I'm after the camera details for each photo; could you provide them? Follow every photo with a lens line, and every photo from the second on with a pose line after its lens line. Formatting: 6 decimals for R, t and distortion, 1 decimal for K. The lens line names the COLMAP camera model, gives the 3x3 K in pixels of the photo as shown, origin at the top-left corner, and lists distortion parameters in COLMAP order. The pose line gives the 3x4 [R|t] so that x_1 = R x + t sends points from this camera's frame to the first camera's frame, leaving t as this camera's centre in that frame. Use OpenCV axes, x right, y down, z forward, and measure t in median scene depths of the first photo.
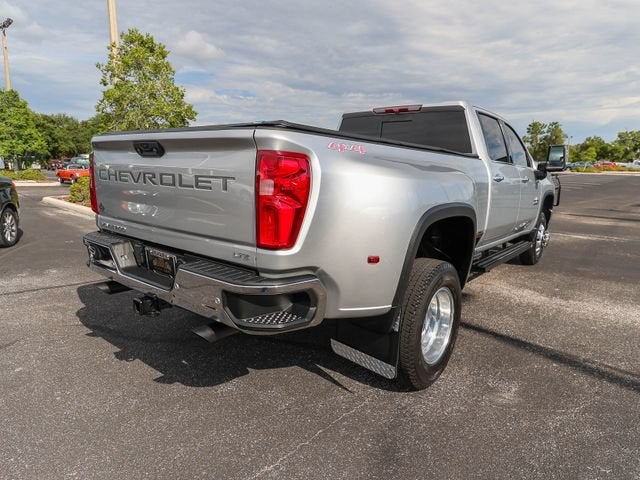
lens RADIAL K [[401.2, 0, 324.6], [0, 401.2, 240.5], [0, 0, 1]] dist [0.005416, -0.005028]
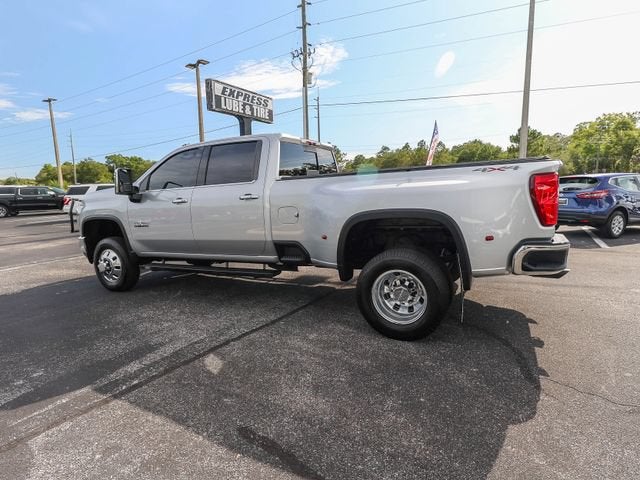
lens RADIAL K [[357.0, 0, 329.7], [0, 357.0, 239.7], [0, 0, 1]] dist [0.004308, -0.003042]
pose [[-0.225942, -0.152036, 0.962203, -1.428441], [0.203800, 0.958510, 0.199308, -0.366509], [-0.952584, 0.241129, -0.185583, 1.831451]]
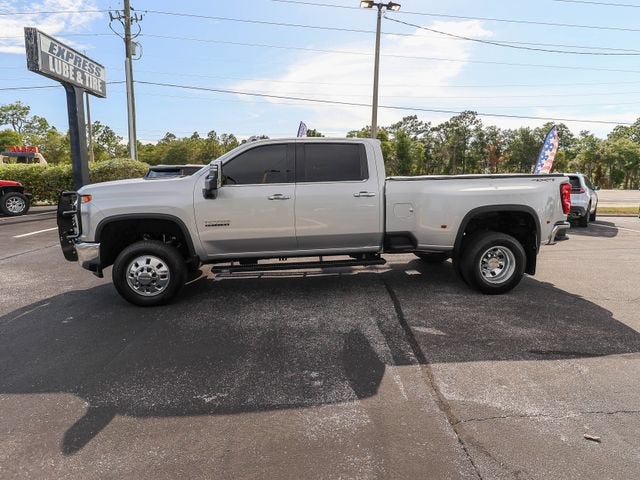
lens RADIAL K [[369.2, 0, 336.6], [0, 369.2, 238.9], [0, 0, 1]] dist [0.000751, -0.003405]
pose [[-0.728016, -0.132756, 0.672584, -1.003549], [0.107589, 0.946791, 0.303335, -0.636721], [-0.677065, 0.293195, -0.674996, 3.092458]]
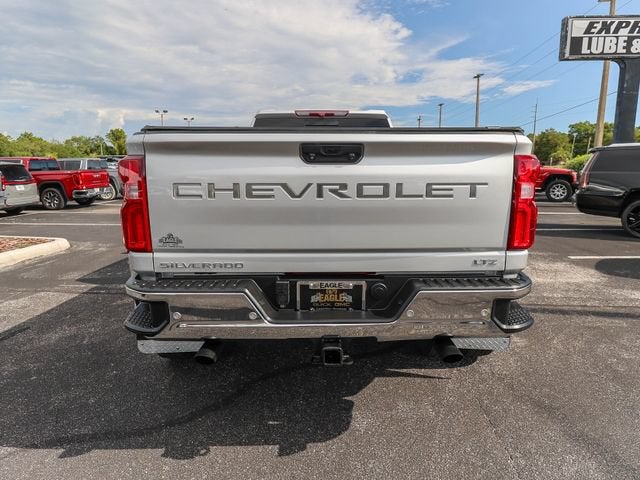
lens RADIAL K [[401.2, 0, 324.6], [0, 401.2, 240.5], [0, 0, 1]] dist [0.005416, -0.005028]
pose [[0.769755, -0.132633, 0.624409, -0.744933], [0.134518, 0.989914, 0.044441, -0.074684], [-0.624005, 0.049786, 0.779832, 0.318516]]
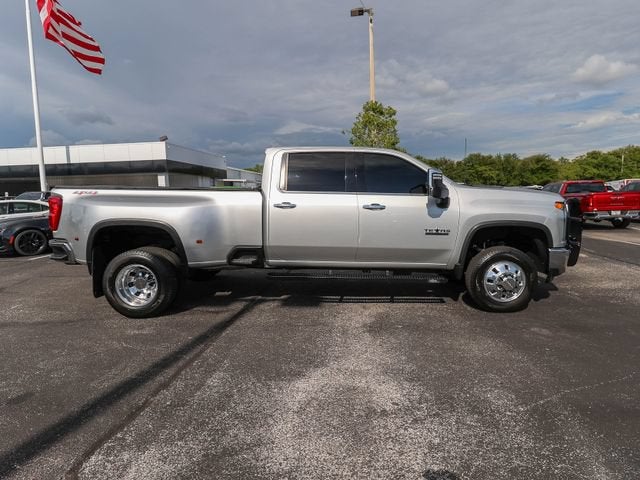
lens RADIAL K [[366.3, 0, 320.0], [0, 366.3, 240.0], [0, 0, 1]] dist [0.005474, 0.000755]
pose [[0.598798, 0.070254, -0.797813, 1.954375], [-0.123072, 0.992385, -0.004984, -0.080721], [0.791388, 0.101173, 0.602885, 0.586982]]
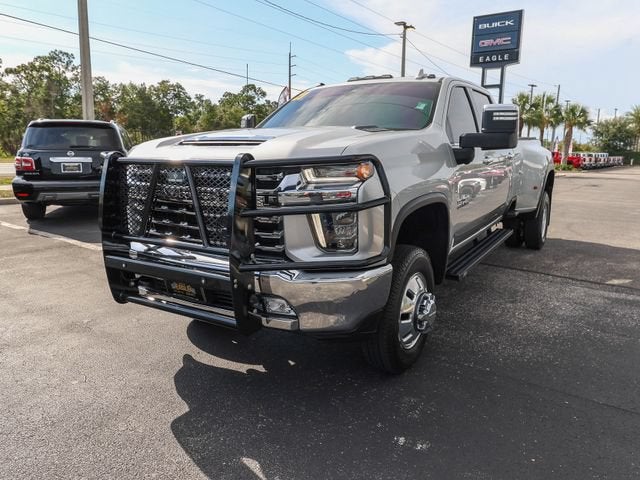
lens RADIAL K [[464.4, 0, 335.9], [0, 464.4, 240.2], [0, 0, 1]] dist [0.008182, -0.006198]
pose [[-0.990826, -0.001512, -0.135133, 0.951096], [-0.050896, 0.930489, 0.362768, -0.625747], [0.125191, 0.366318, -0.922029, 3.525879]]
